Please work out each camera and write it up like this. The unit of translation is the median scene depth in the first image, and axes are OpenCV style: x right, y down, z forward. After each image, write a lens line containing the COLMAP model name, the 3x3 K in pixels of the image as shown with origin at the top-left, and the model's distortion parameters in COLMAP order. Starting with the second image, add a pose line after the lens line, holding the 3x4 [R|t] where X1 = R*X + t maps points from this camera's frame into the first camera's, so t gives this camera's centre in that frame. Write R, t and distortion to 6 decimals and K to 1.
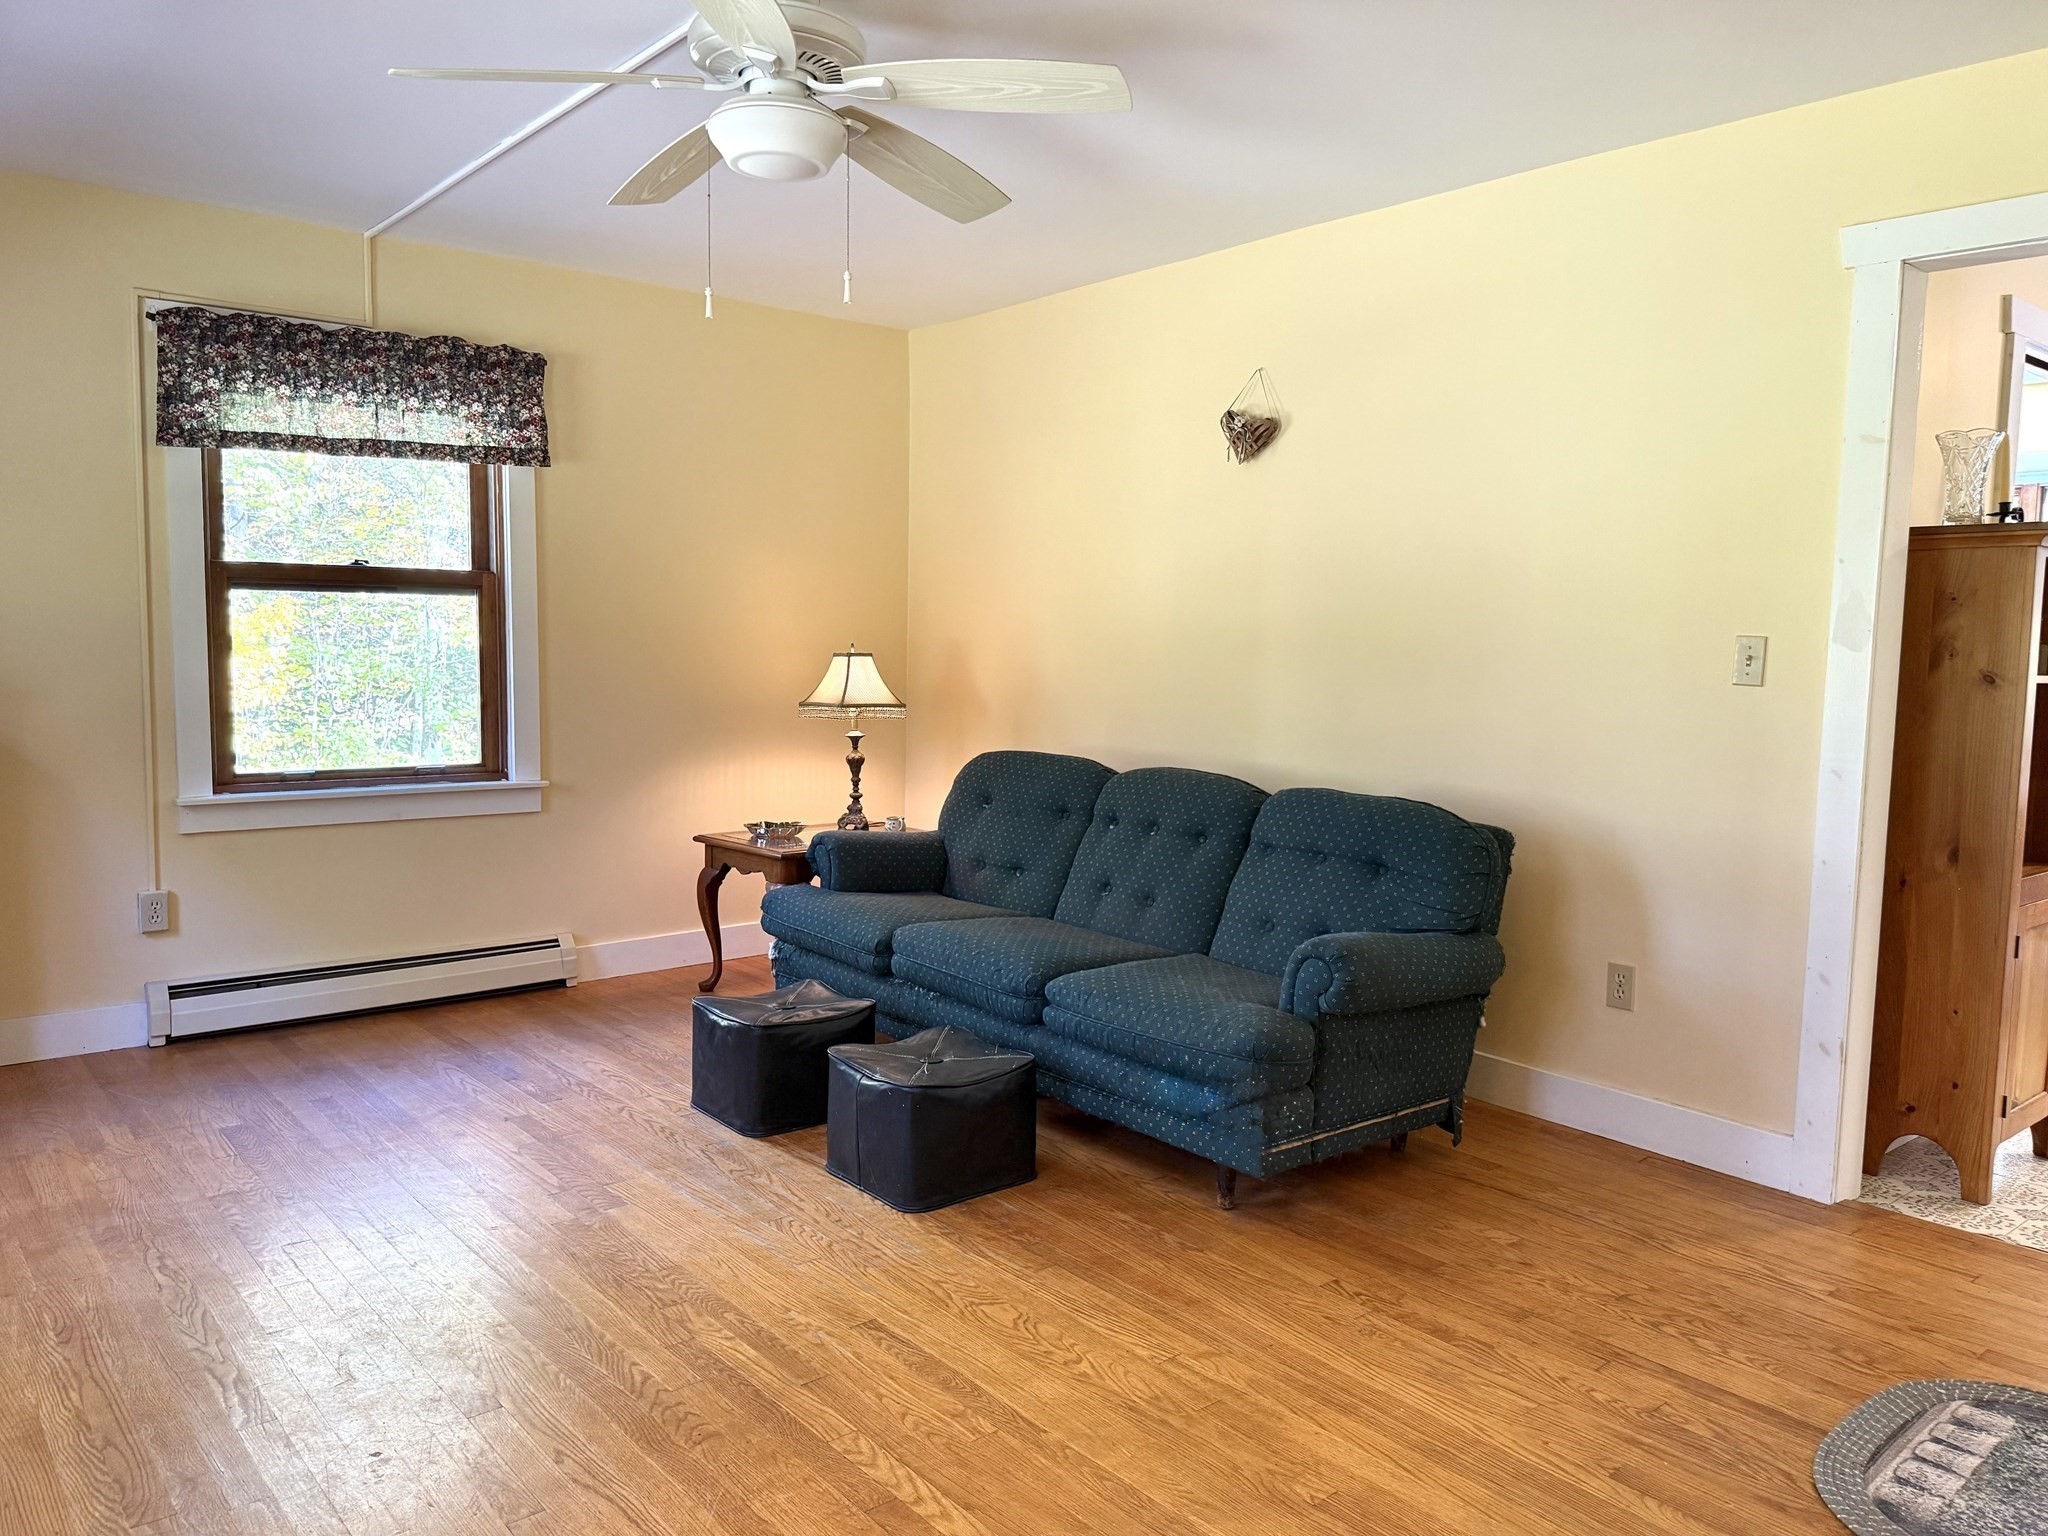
lens RADIAL K [[1471.8, 0, 1037.1], [0, 1471.8, 766.6], [0, 0, 1]] dist [-0.005376, -0.005119]
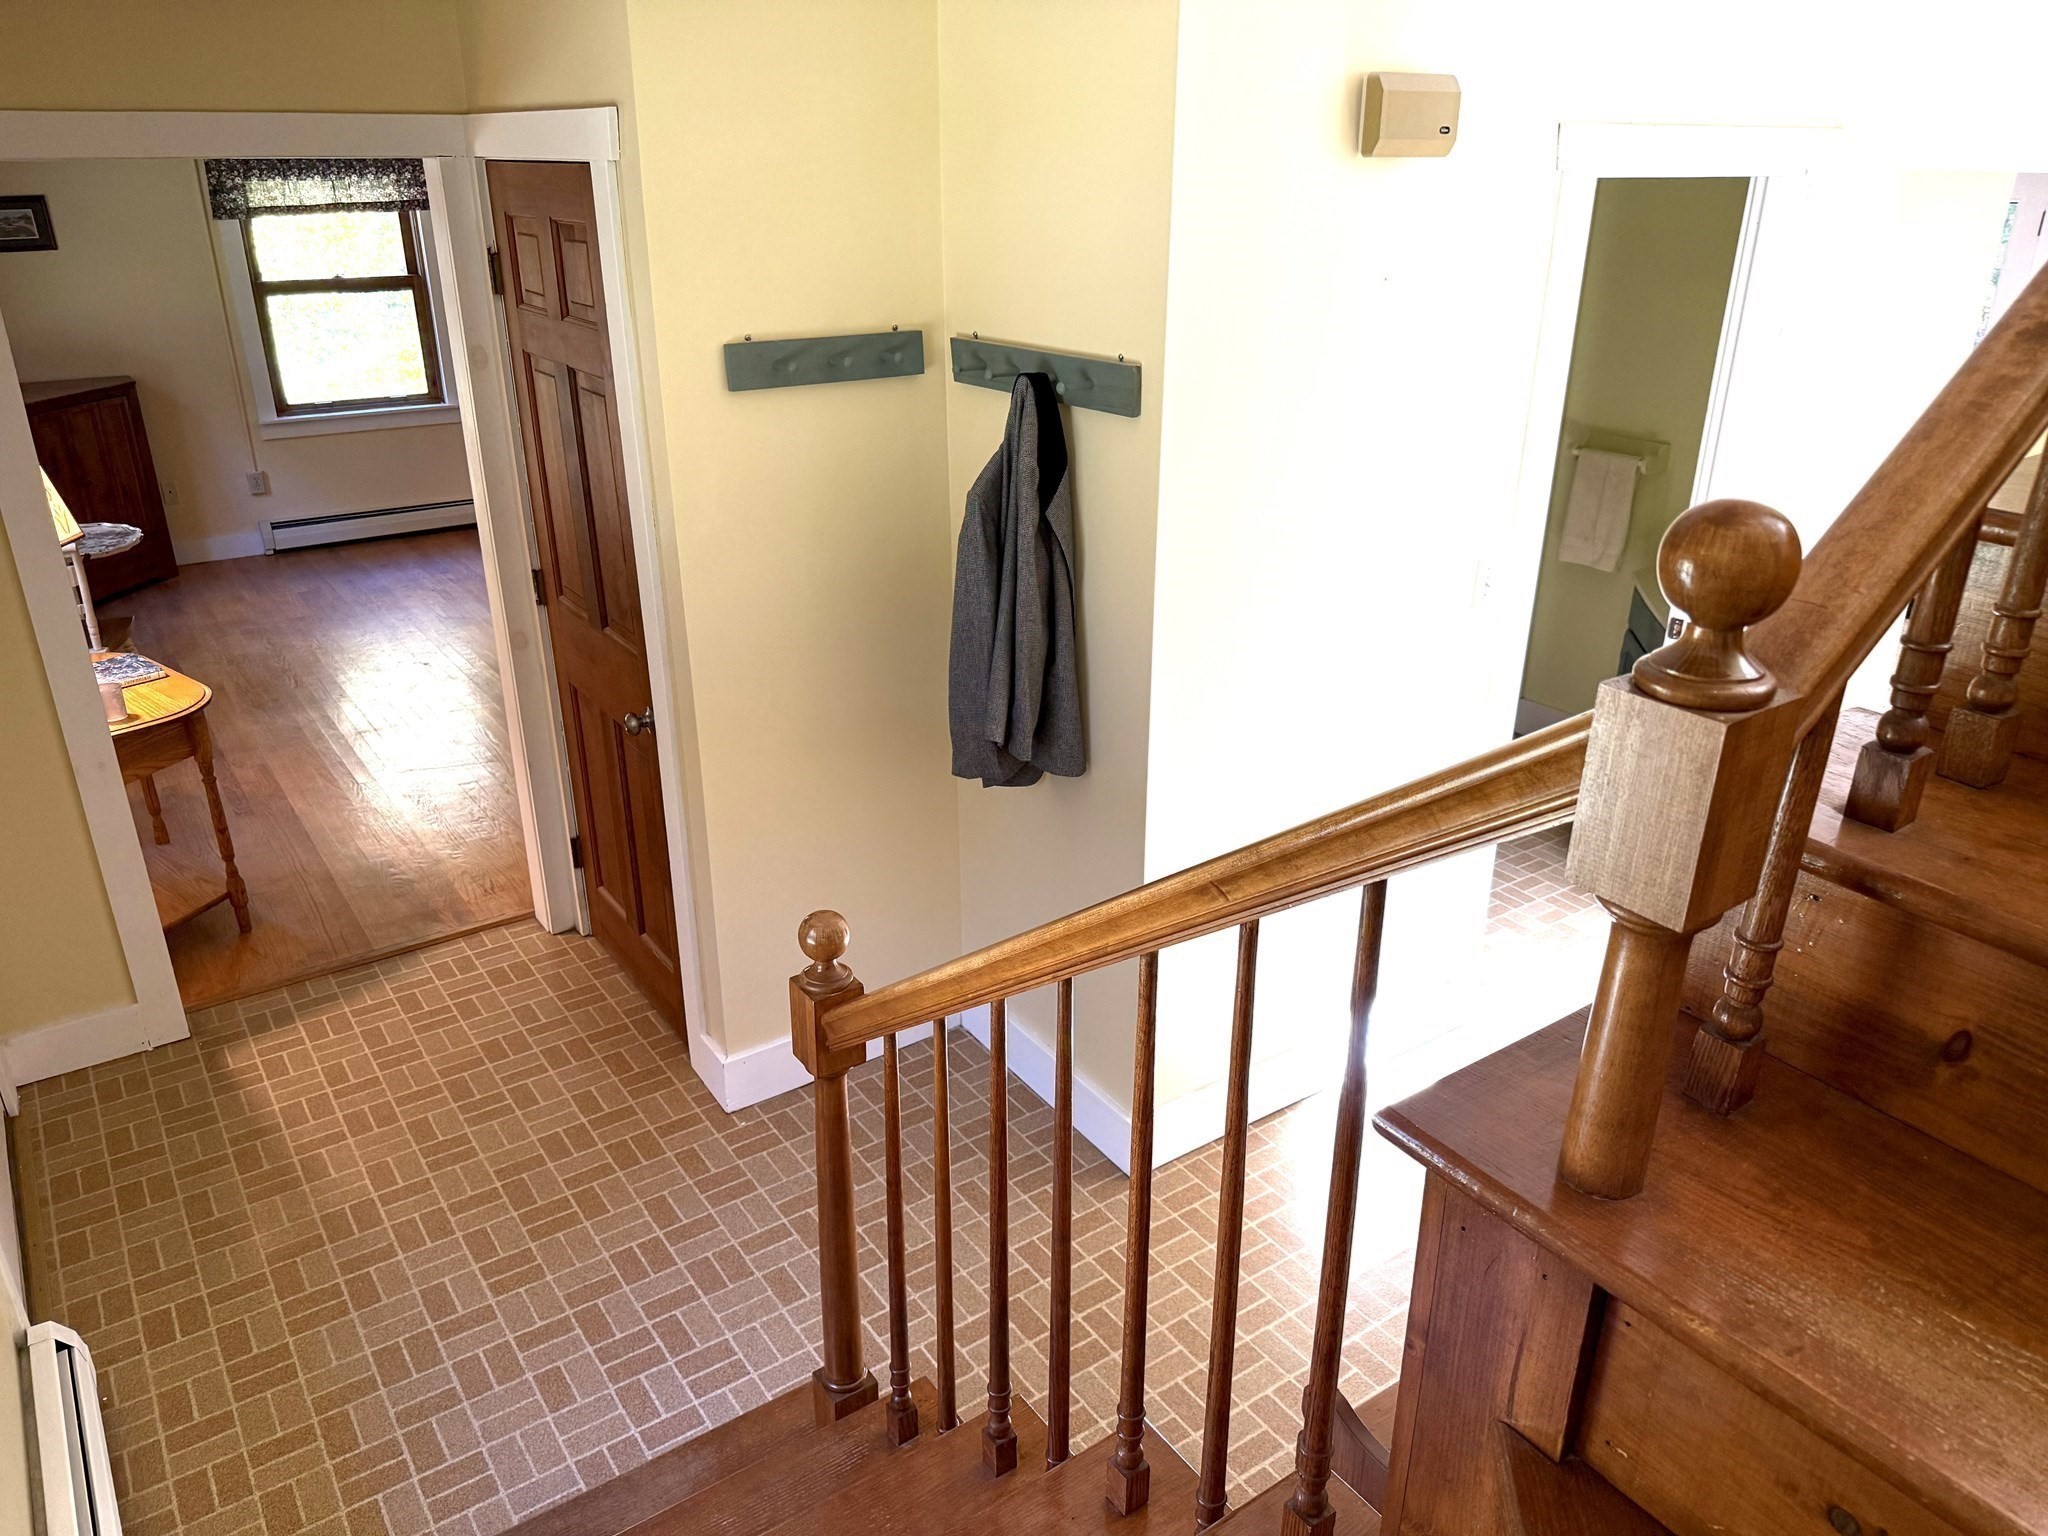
lens RADIAL K [[1471.8, 0, 1028.8], [0, 1471.8, 780.3], [0, 0, 1]] dist [-0.005376, -0.005119]
pose [[0.994369, 0.026559, -0.102589, 0.574325], [0.006291, 0.951583, 0.307329, -0.108447], [0.105784, -0.306244, 0.946057, -0.775563]]
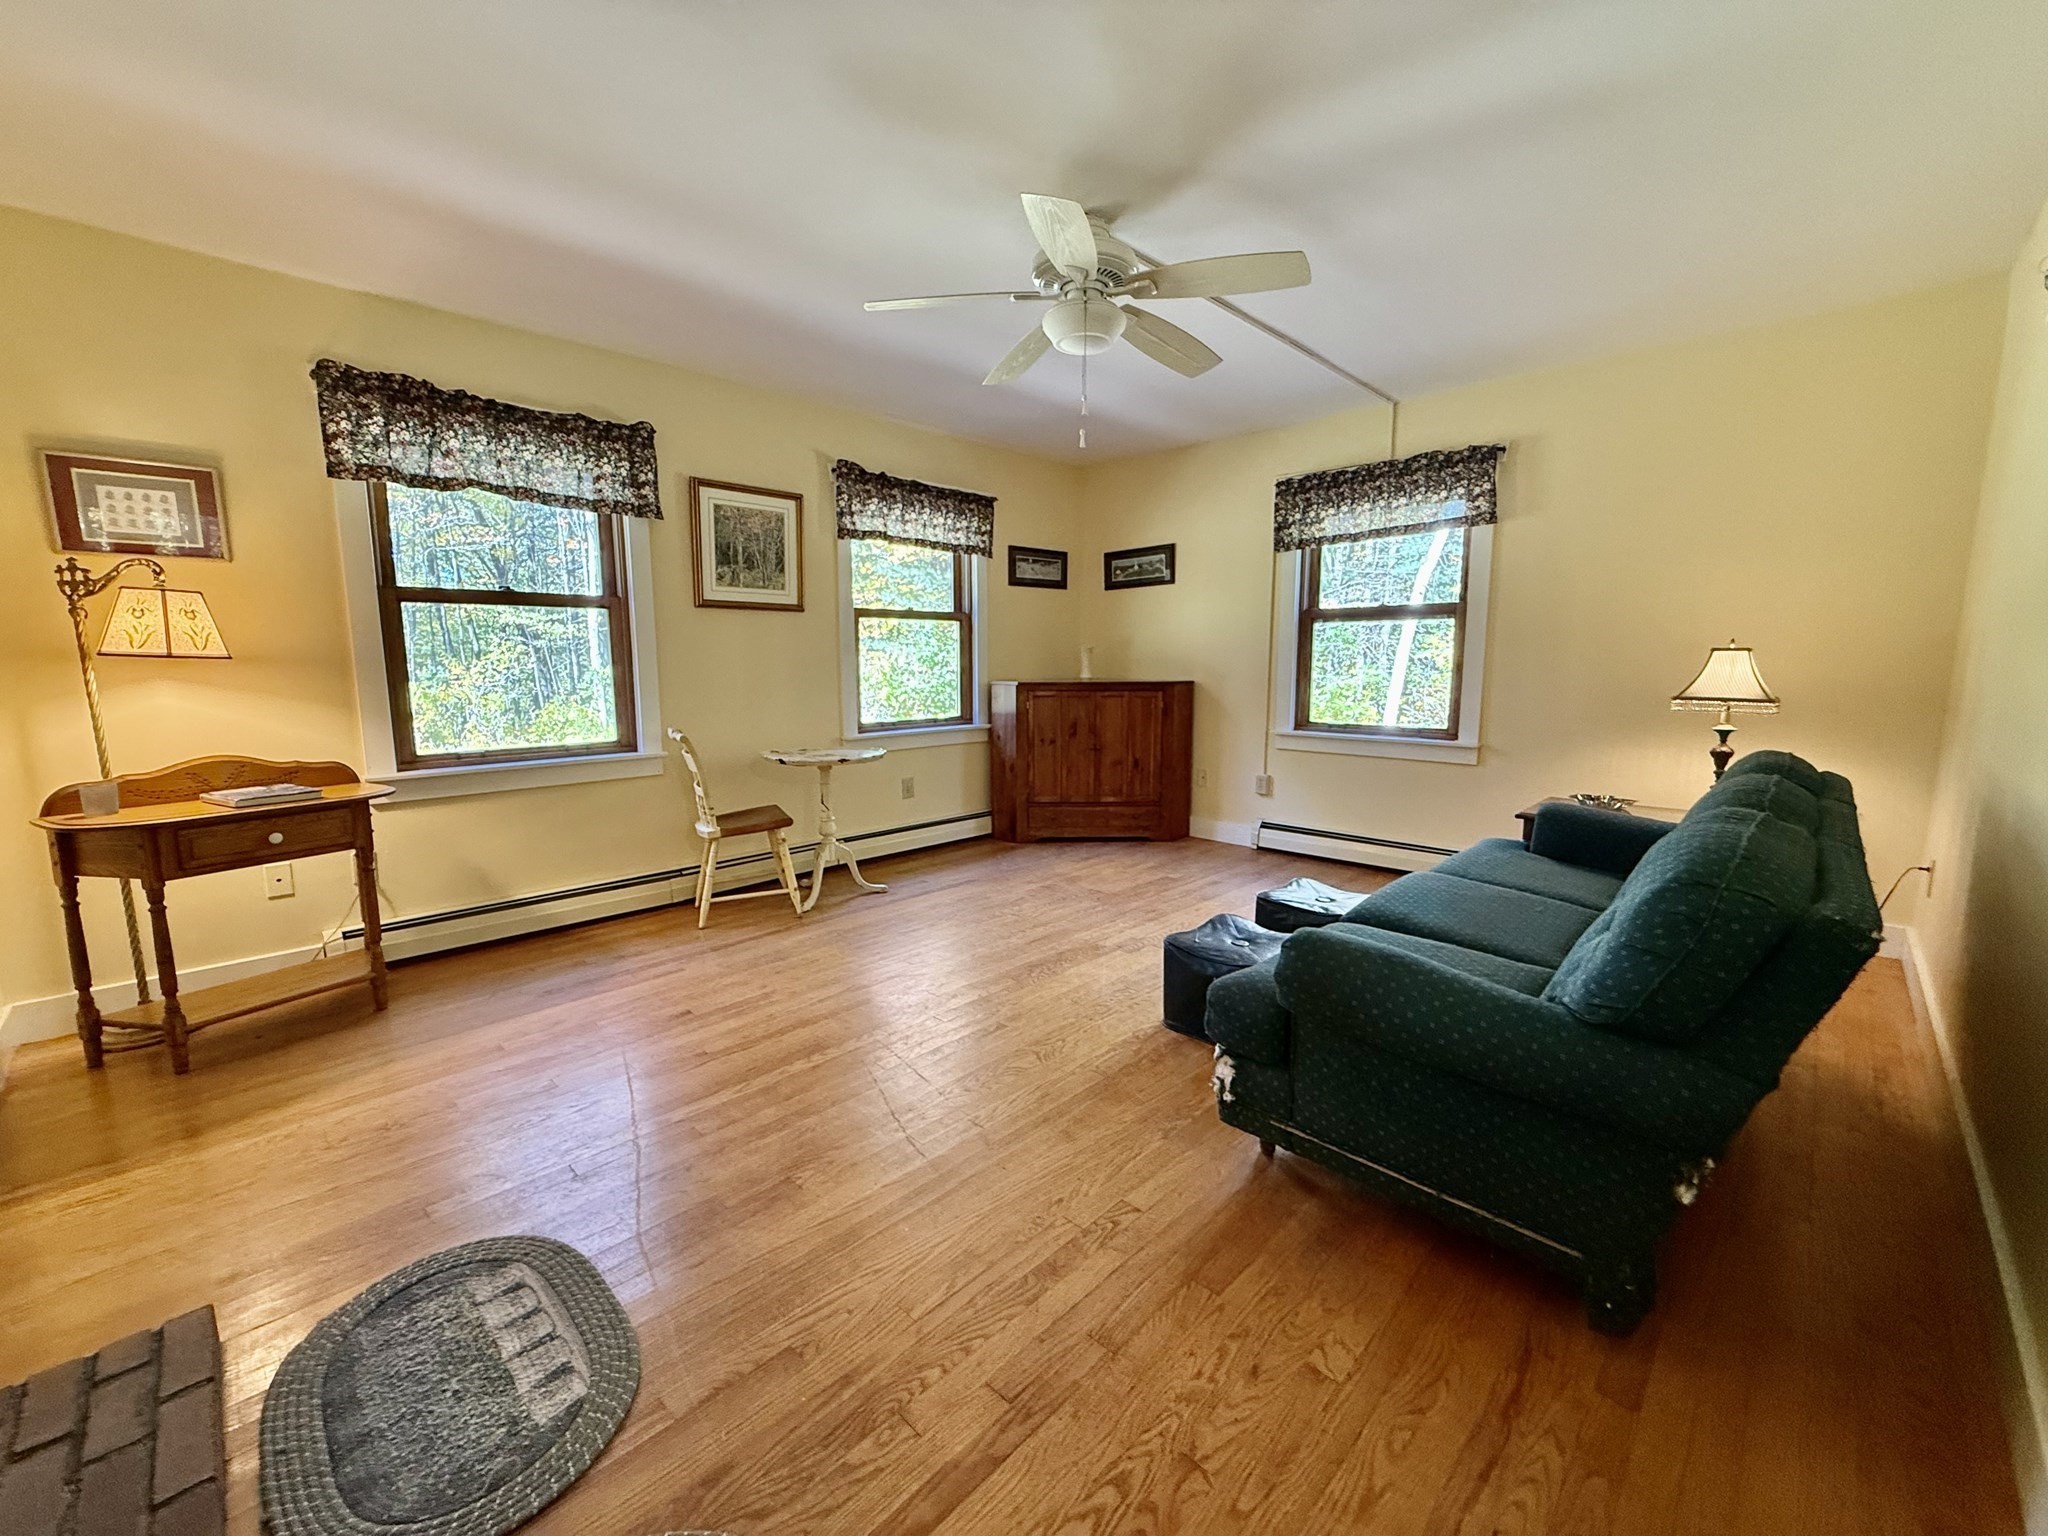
lens RADIAL K [[816.0, 0, 1021.0], [0, 816.0, 765.4], [0, 0, 1]] dist [0.000787, -0.000129]
pose [[0.092561, 0.112176, -0.989368, 0.491229], [-0.083264, 0.991025, 0.104574, -0.018204], [0.992220, 0.072699, 0.101070, 0.544146]]
